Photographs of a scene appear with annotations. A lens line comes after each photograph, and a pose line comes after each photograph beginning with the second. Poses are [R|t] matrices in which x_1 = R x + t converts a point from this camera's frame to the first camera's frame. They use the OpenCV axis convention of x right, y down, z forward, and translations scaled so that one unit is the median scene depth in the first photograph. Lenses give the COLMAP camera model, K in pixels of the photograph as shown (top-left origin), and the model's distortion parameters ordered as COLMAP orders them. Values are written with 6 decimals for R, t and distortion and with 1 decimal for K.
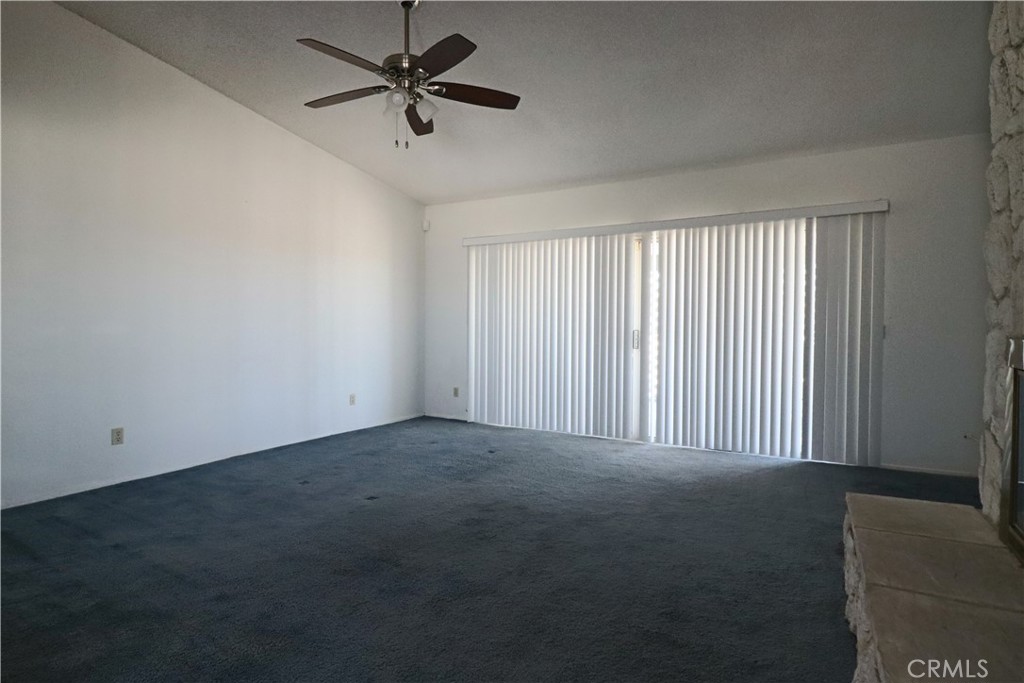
lens RADIAL K [[525.9, 0, 510.8], [0, 525.9, 338.9], [0, 0, 1]] dist [0.001836, -0.015983]
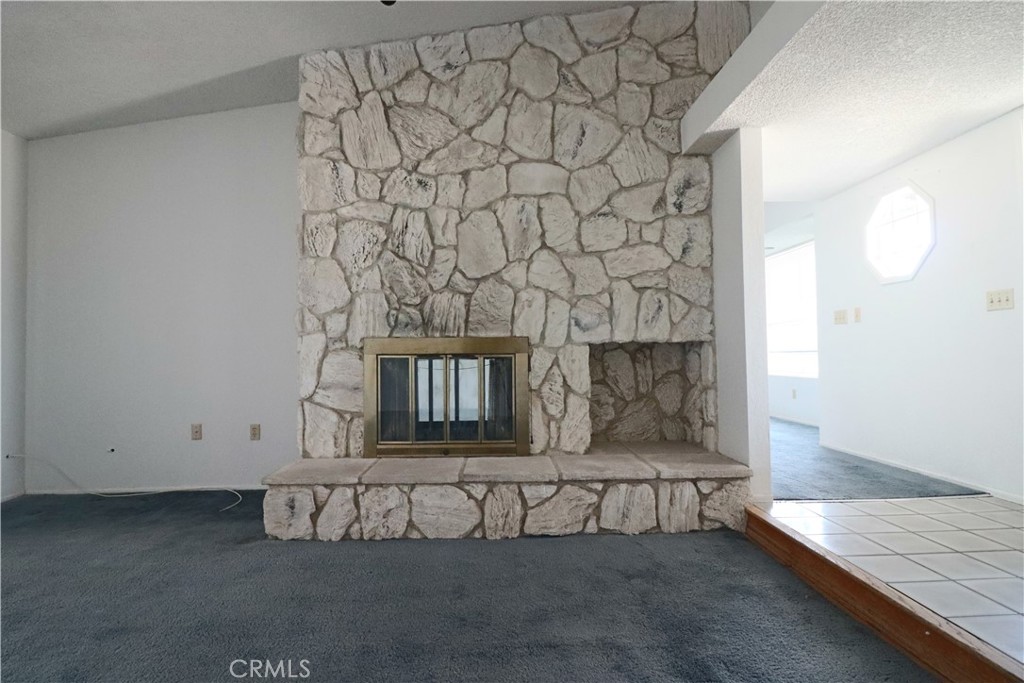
lens RADIAL K [[525.9, 0, 510.8], [0, 525.9, 338.9], [0, 0, 1]] dist [0.001836, -0.015983]
pose [[-0.519656, 0.025966, 0.853981, -0.337859], [0.030700, 0.999460, -0.011708, 0.015592], [-0.853824, 0.020133, -0.520173, 0.644666]]
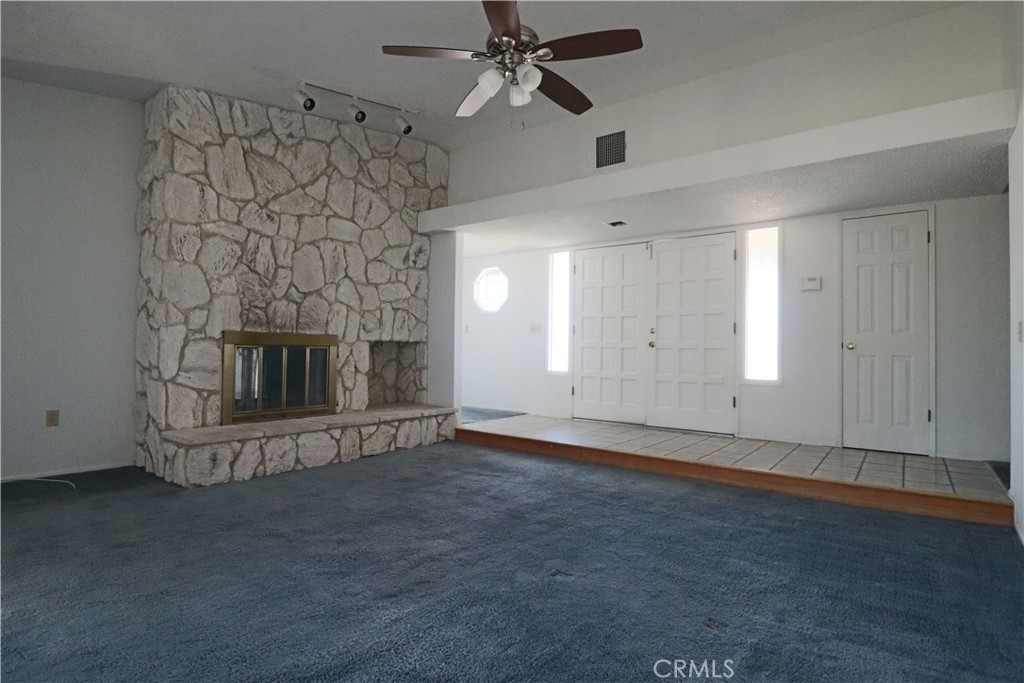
lens RADIAL K [[525.9, 0, 510.8], [0, 525.9, 338.9], [0, 0, 1]] dist [0.001836, -0.015983]
pose [[-0.991808, -0.016144, 0.126711, -0.221573], [-0.015423, 0.999859, 0.006662, -0.000936], [-0.126800, 0.004653, -0.991917, 1.305159]]
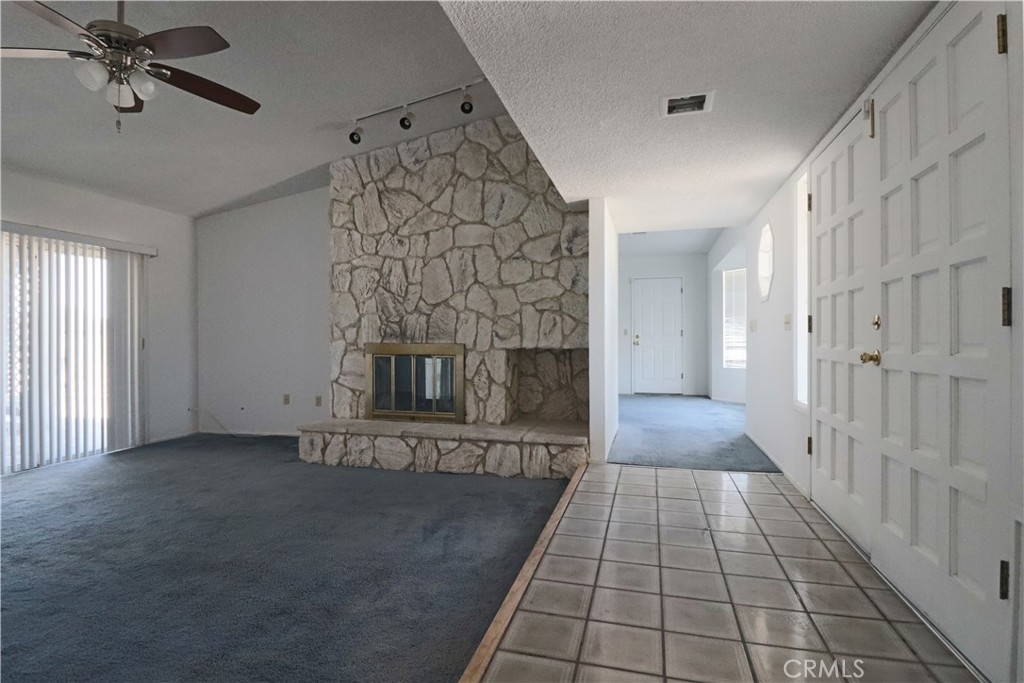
lens RADIAL K [[525.4, 0, 510.7], [0, 525.4, 340.9], [0, 0, 1]] dist [0.002351, -0.016652]
pose [[-0.258150, -0.007978, 0.966072, -0.804697], [0.024569, 0.999588, 0.014820, -0.016064], [-0.965792, 0.027561, -0.257847, 0.423330]]
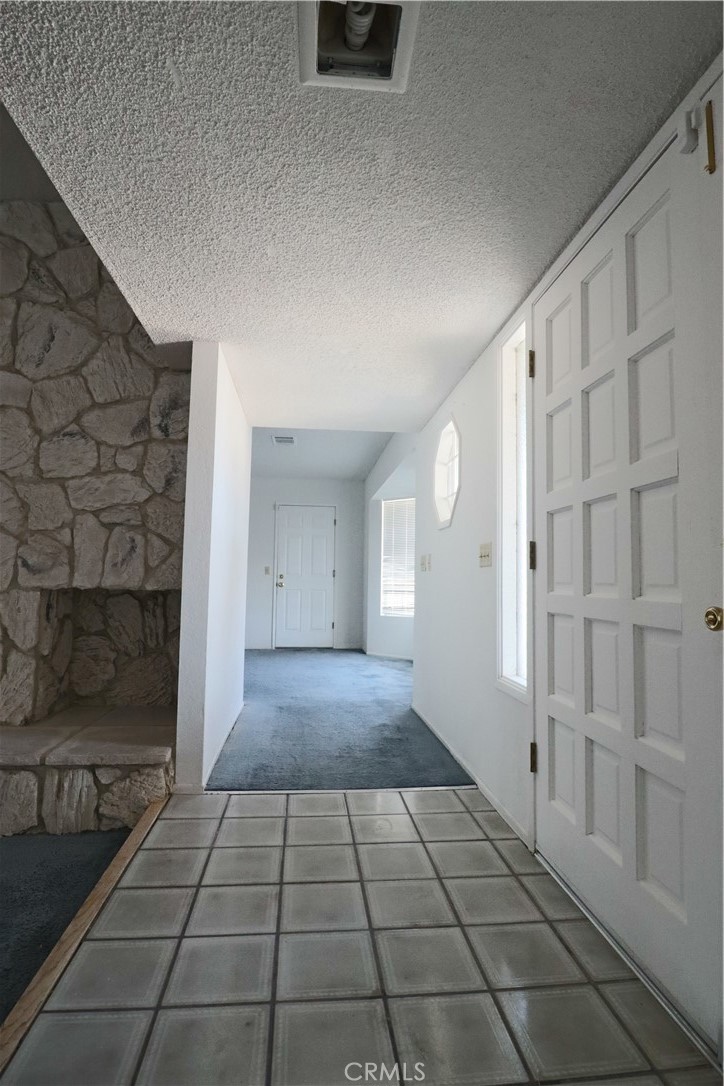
lens RADIAL K [[557.7, 0, 363.4], [0, 557.7, 539.6], [0, 0, 1]] dist [0.001836, -0.015983]
pose [[-0.588242, 0.045853, 0.807384, -0.509567], [-0.001554, 0.998325, -0.057829, -0.004168], [-0.808683, -0.035272, -0.587186, 0.232781]]
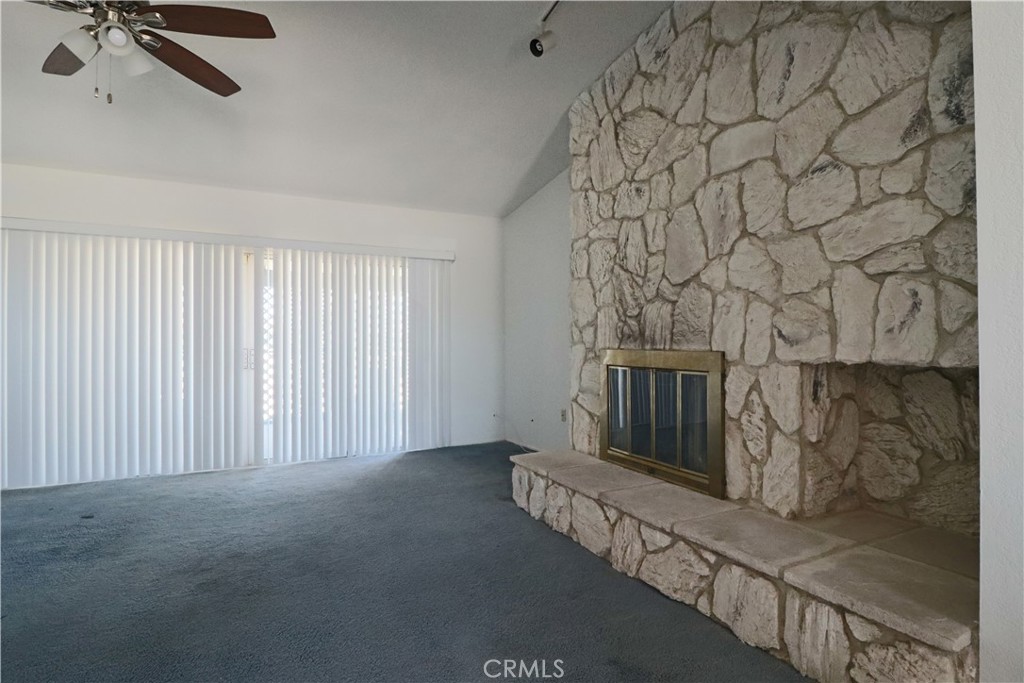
lens RADIAL K [[525.4, 0, 510.7], [0, 525.4, 340.9], [0, 0, 1]] dist [0.002351, -0.016652]
pose [[0.547176, -0.002468, 0.837014, -0.344581], [0.026600, 0.999542, -0.014442, -0.005618], [-0.836595, 0.030167, 0.546991, 0.106073]]
